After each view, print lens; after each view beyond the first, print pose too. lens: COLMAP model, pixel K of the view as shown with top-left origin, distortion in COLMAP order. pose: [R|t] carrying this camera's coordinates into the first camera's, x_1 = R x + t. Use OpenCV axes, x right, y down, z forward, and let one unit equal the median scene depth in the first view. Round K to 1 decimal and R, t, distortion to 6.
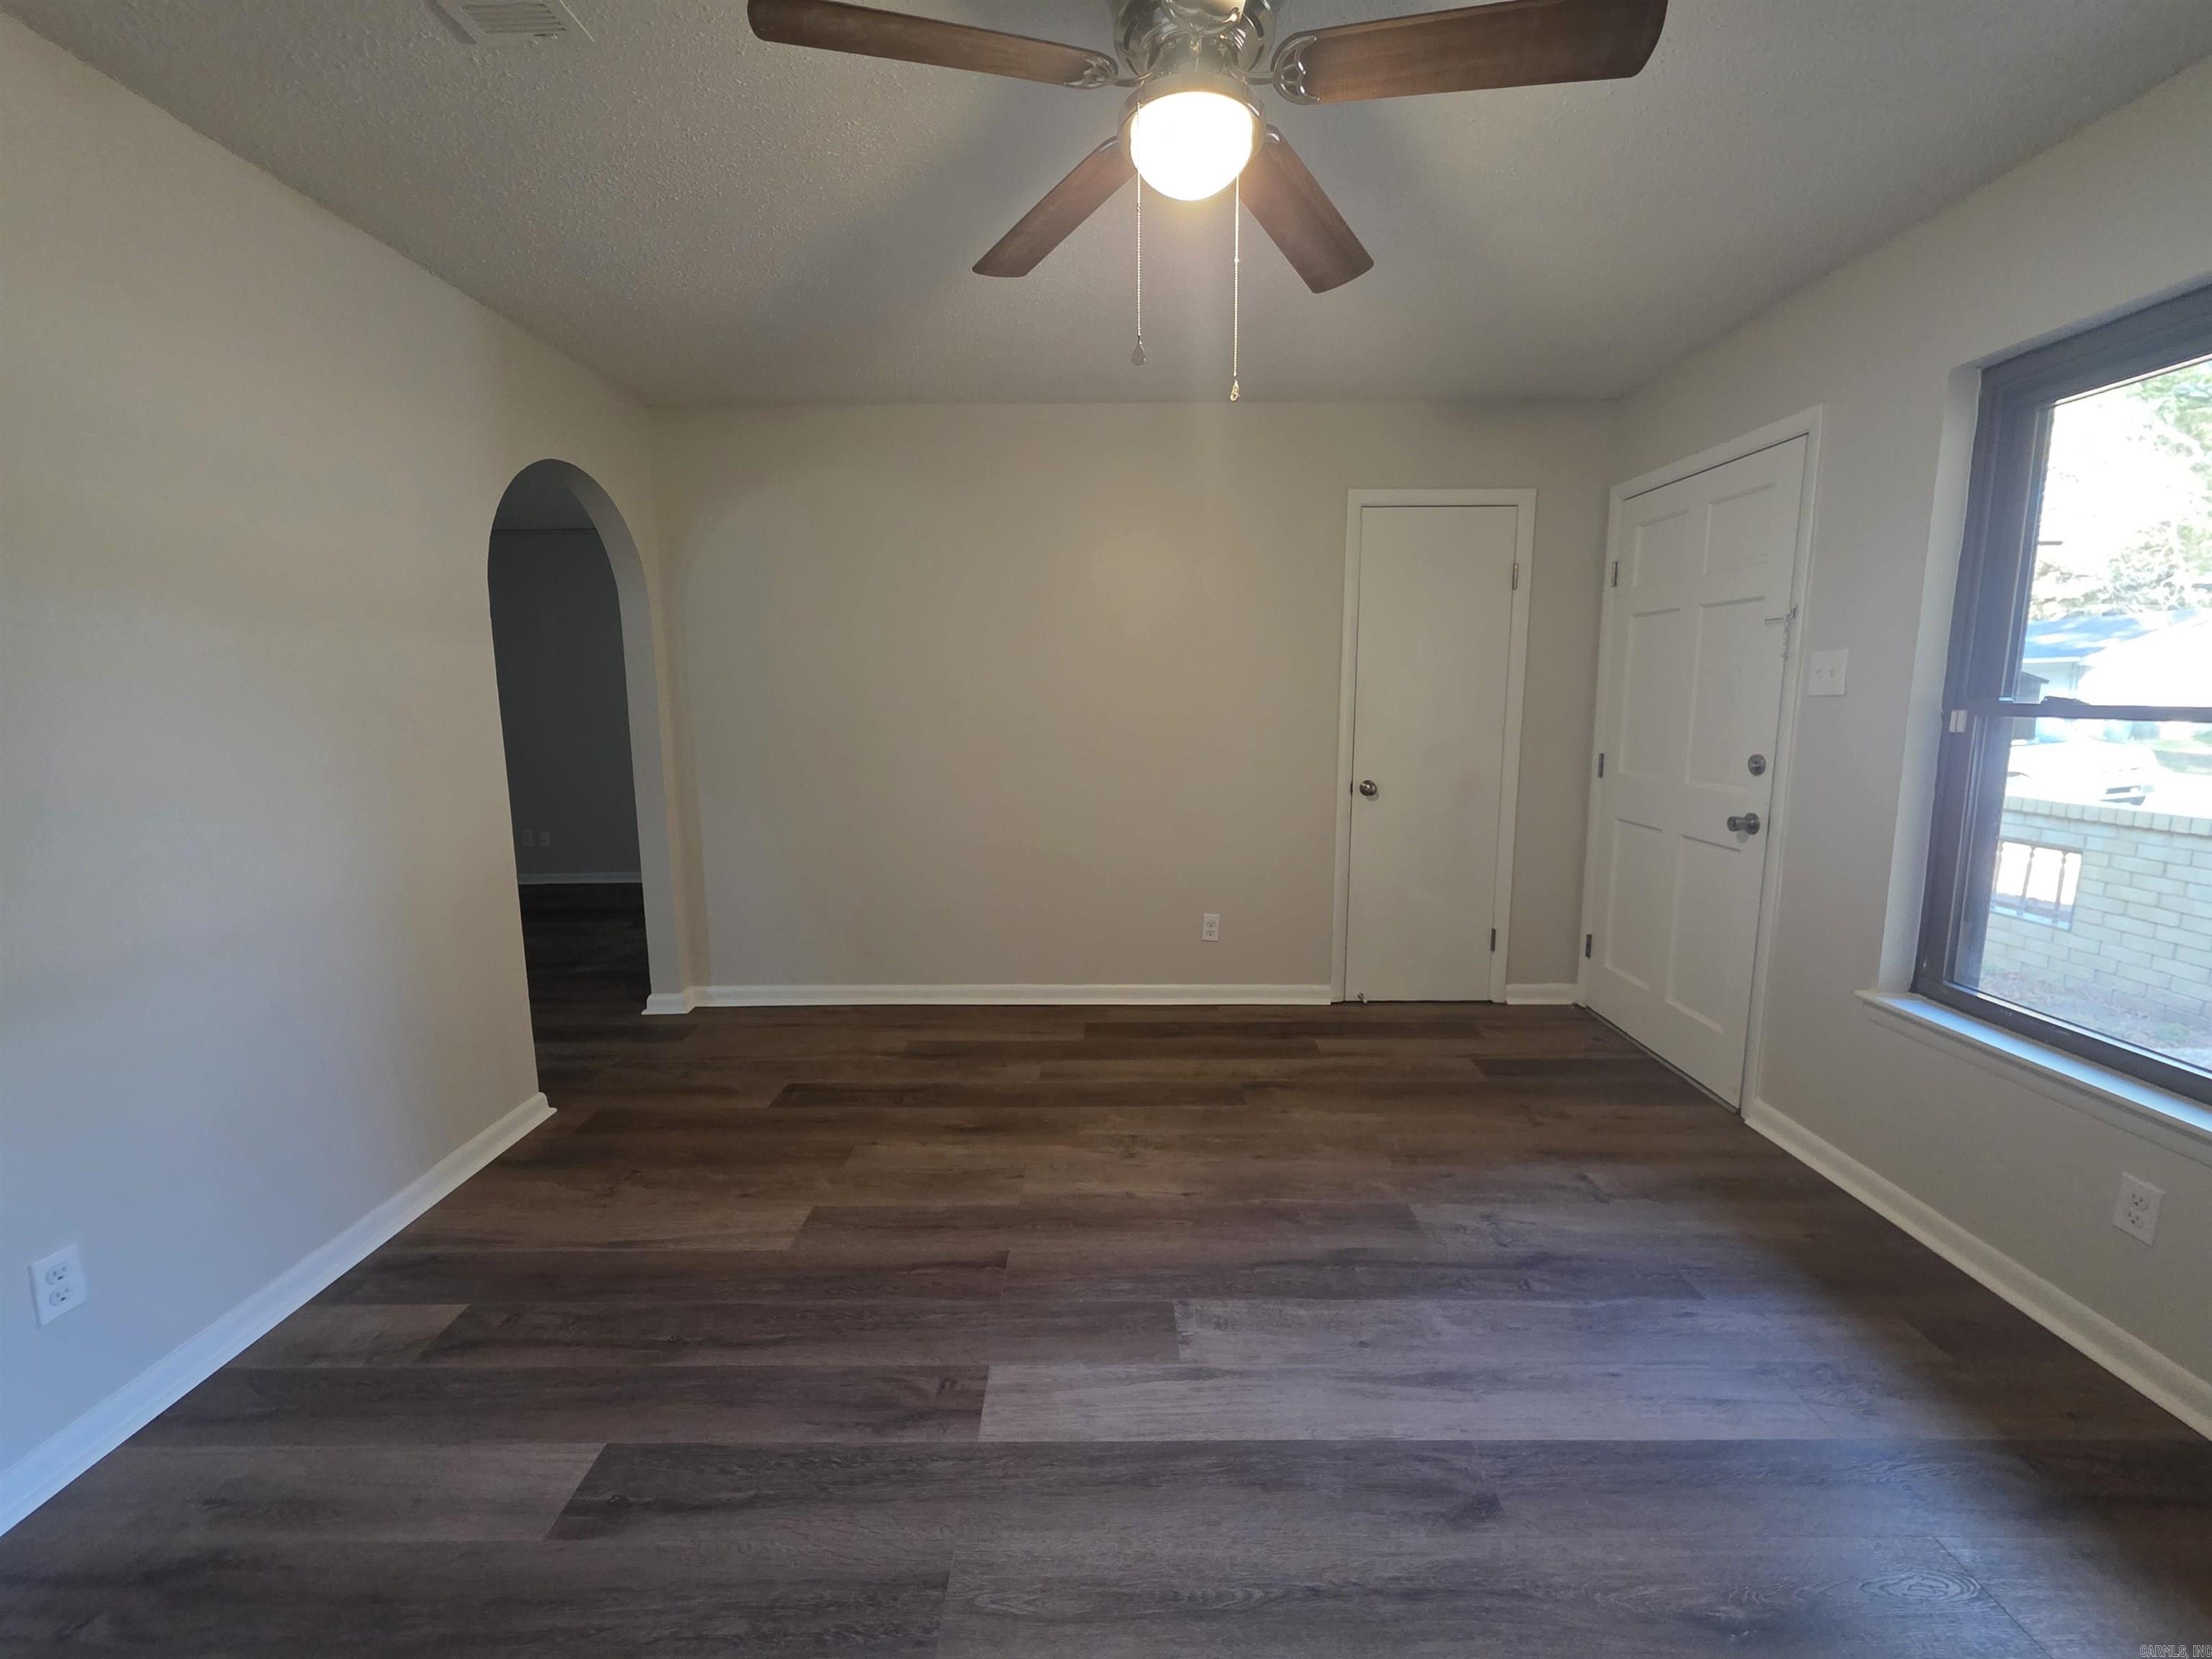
lens RADIAL K [[887.3, 0, 1097.0], [0, 887.3, 814.0], [0, 0, 1]] dist [0.002913, 0.000064]
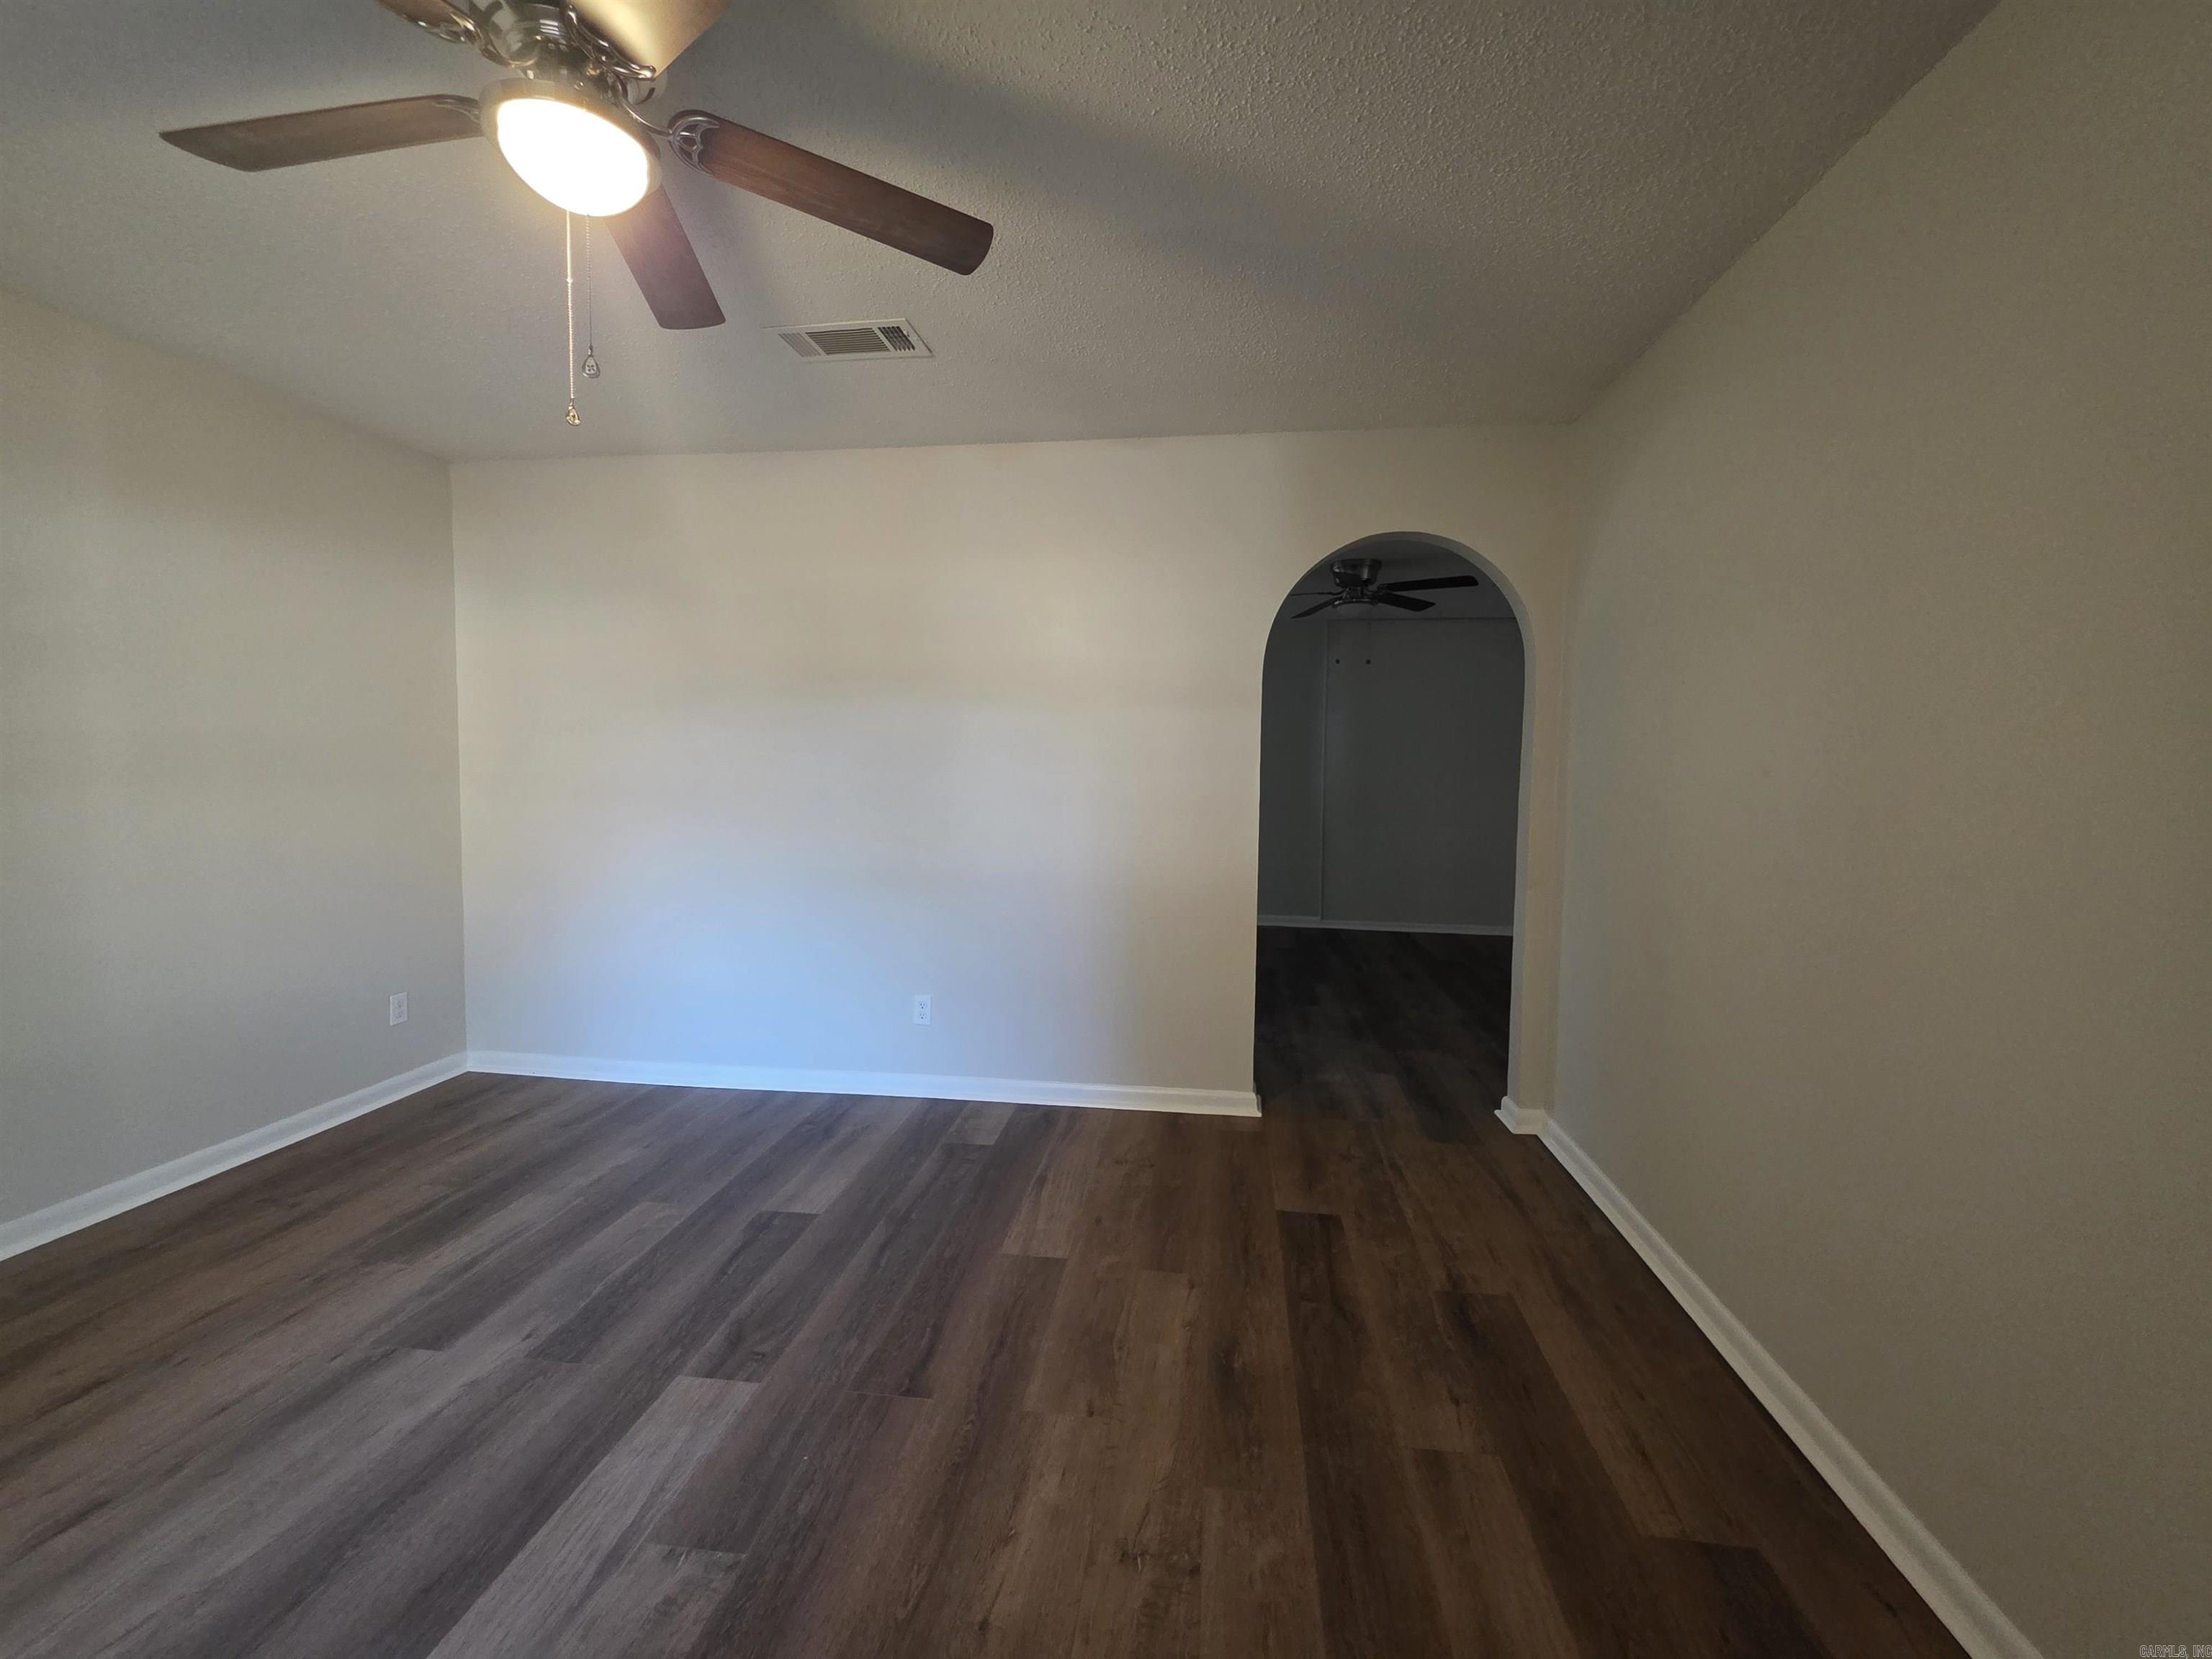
lens RADIAL K [[887.3, 0, 1114.0], [0, 887.3, 816.0], [0, 0, 1]] dist [0.002913, 0.000064]
pose [[-0.113603, 0.067698, -0.991217, 0.772550], [-0.146424, 0.985641, 0.084099, -0.168160], [0.982677, 0.154692, -0.102059, 1.336917]]
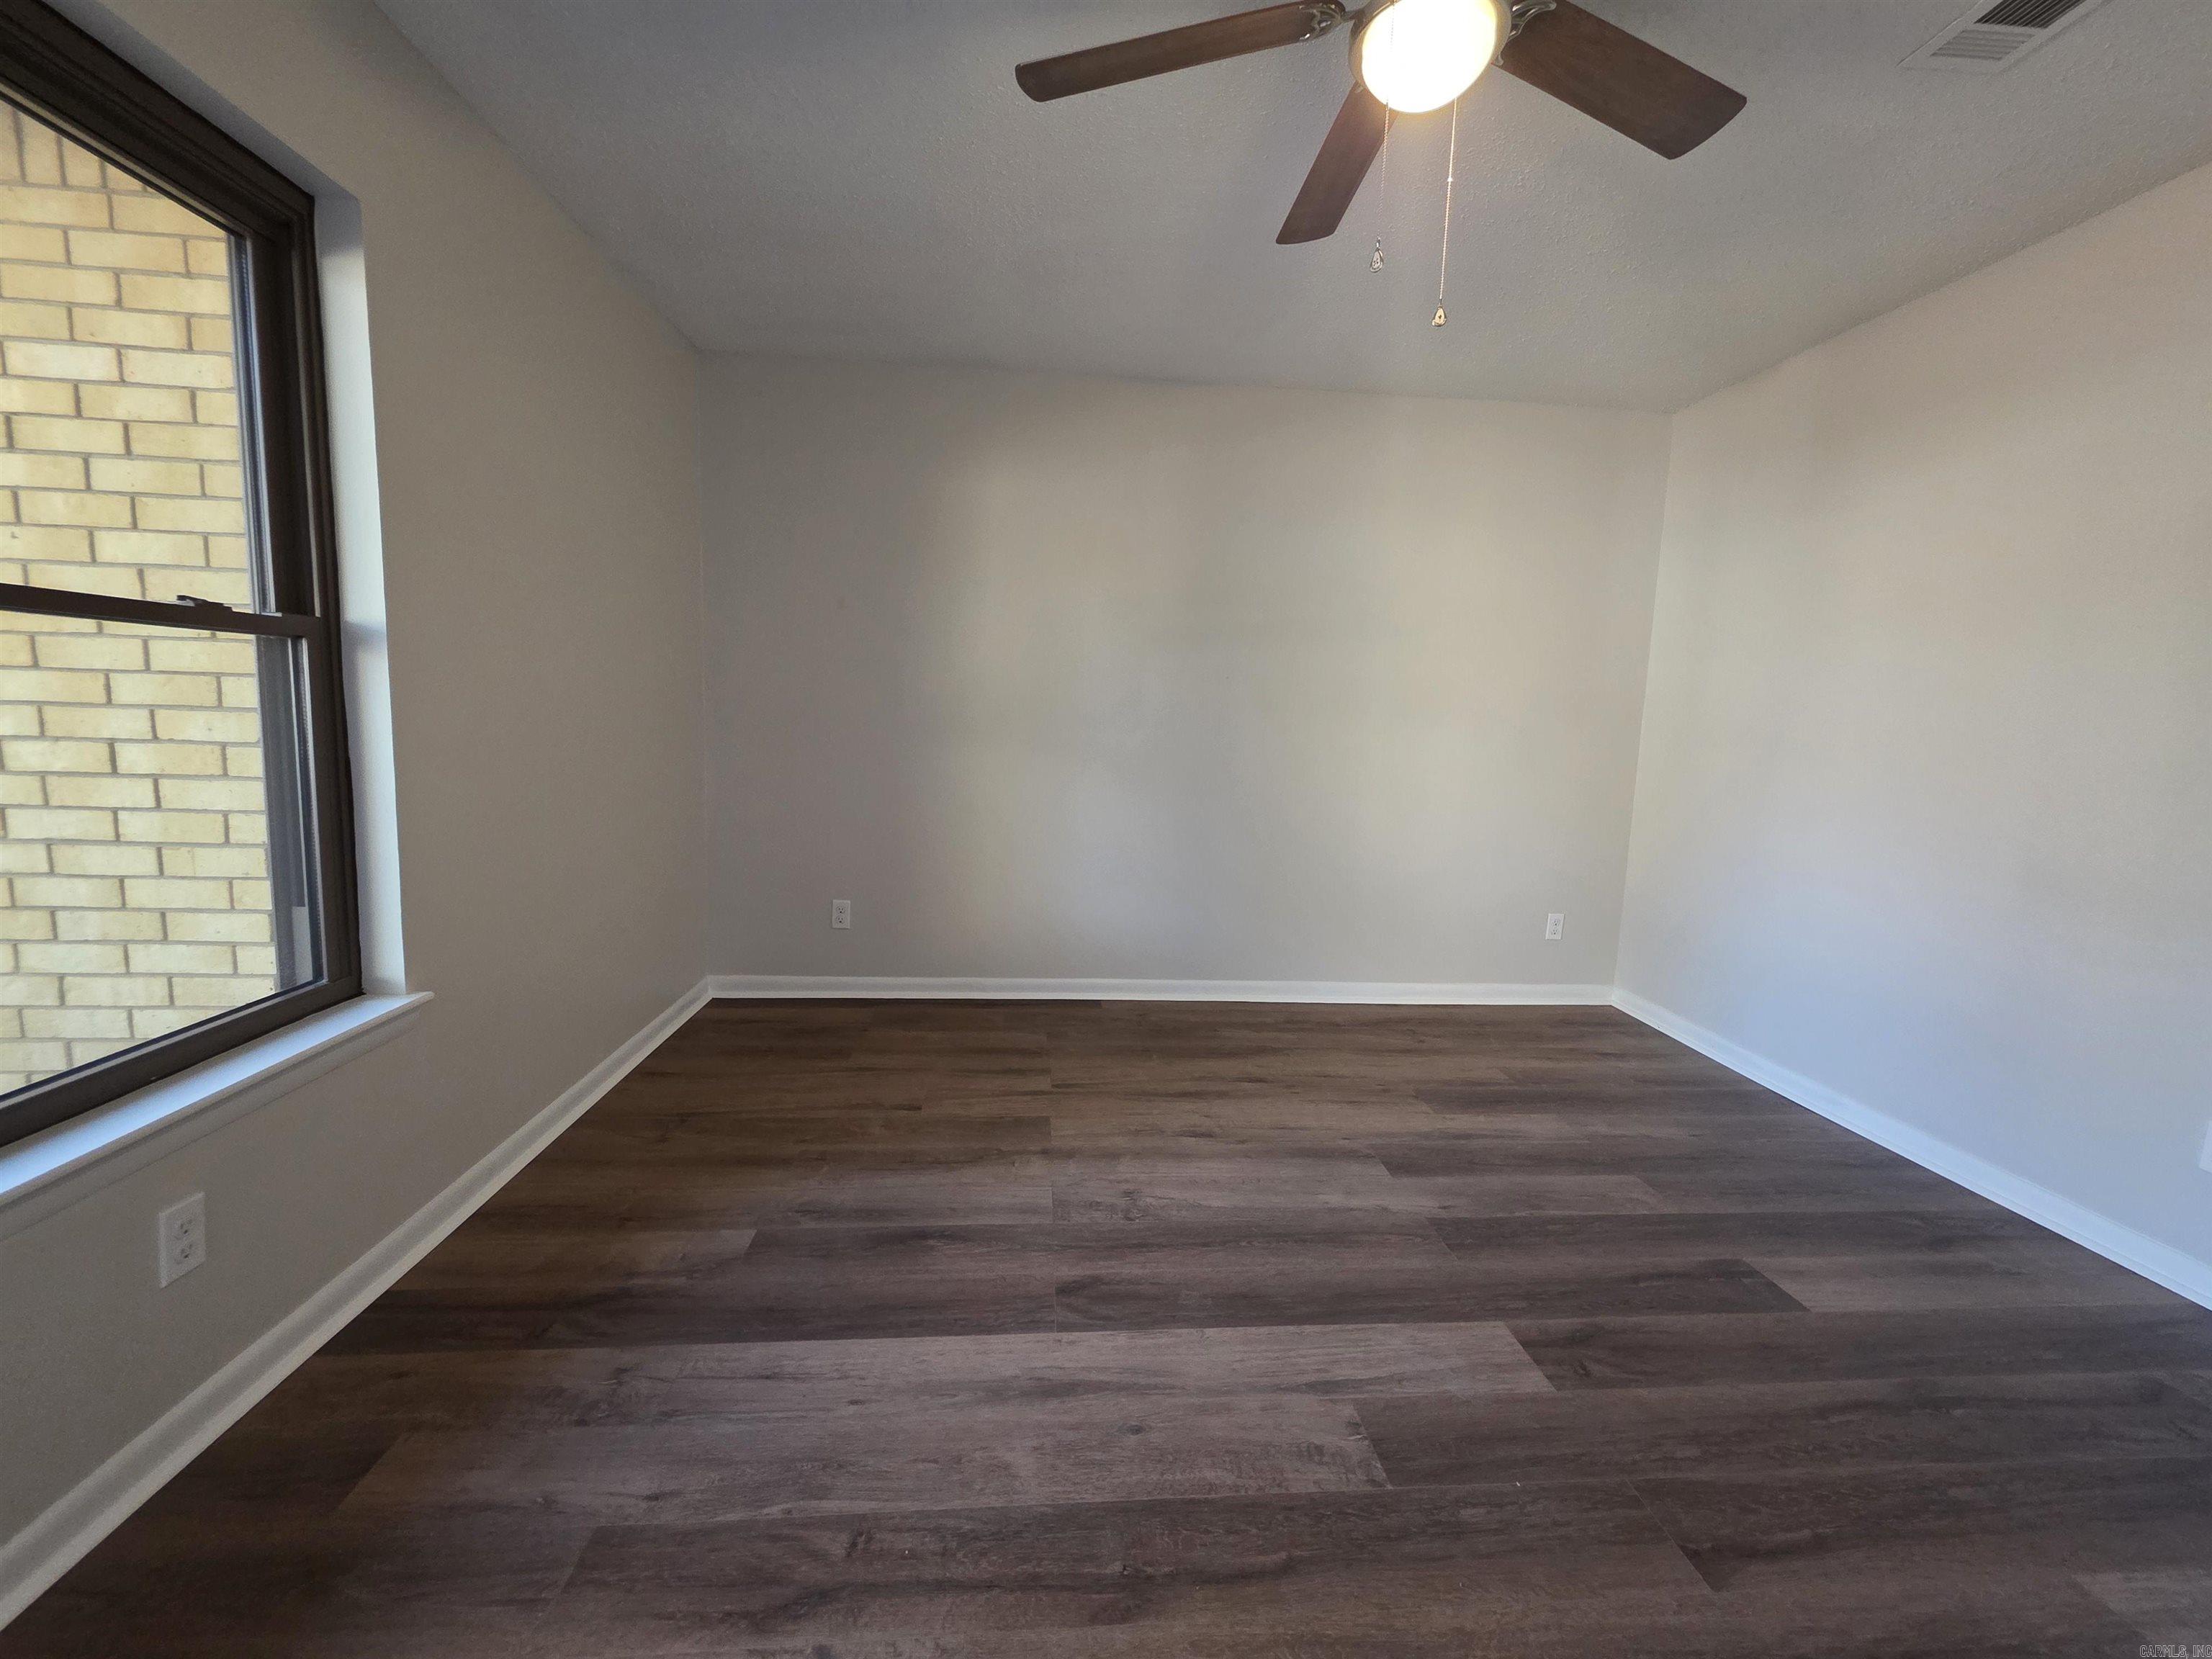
lens RADIAL K [[887.3, 0, 1106.7], [0, 887.3, 813.4], [0, 0, 1]] dist [0.002913, 0.000064]
pose [[-0.994992, -0.016091, -0.098654, 0.403111], [-0.040381, 0.967542, 0.249463, -0.134832], [0.091438, 0.252197, -0.963346, 1.586134]]
